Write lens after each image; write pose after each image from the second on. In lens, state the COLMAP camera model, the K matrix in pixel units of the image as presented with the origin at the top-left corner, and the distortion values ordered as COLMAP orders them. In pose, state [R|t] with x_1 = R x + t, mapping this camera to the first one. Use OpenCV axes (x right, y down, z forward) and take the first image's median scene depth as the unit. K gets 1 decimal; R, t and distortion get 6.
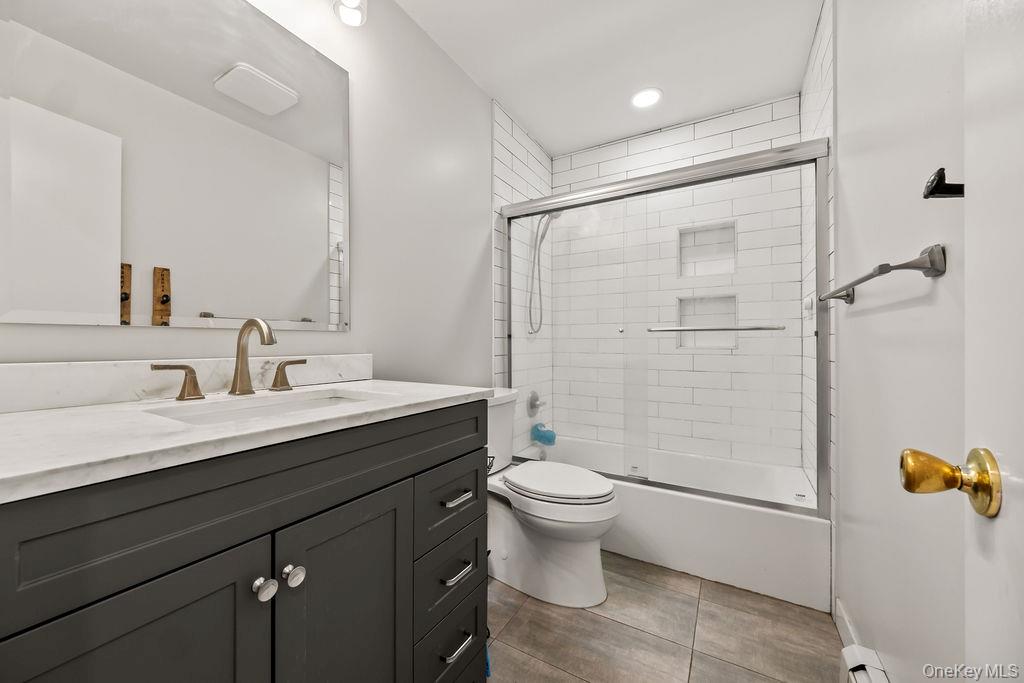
lens RADIAL K [[379.1, 0, 511.8], [0, 379.1, 342.2], [0, 0, 1]] dist [-0.001011, -0.000824]
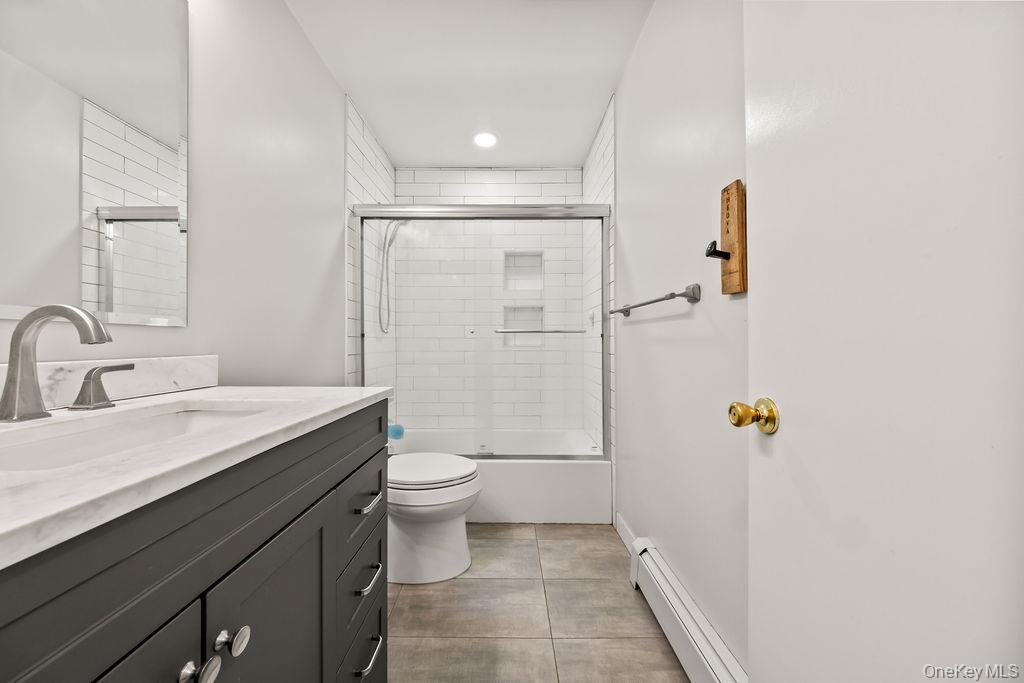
lens RADIAL K [[336.5, 0, 509.6], [0, 336.5, 340.6], [0, 0, 1]] dist [-0.001632, 0.000093]
pose [[0.867616, 0.002880, 0.497227, -0.164858], [-0.001044, 0.999992, -0.003969, 0.001832], [-0.497234, 0.002925, 0.867611, 0.048261]]
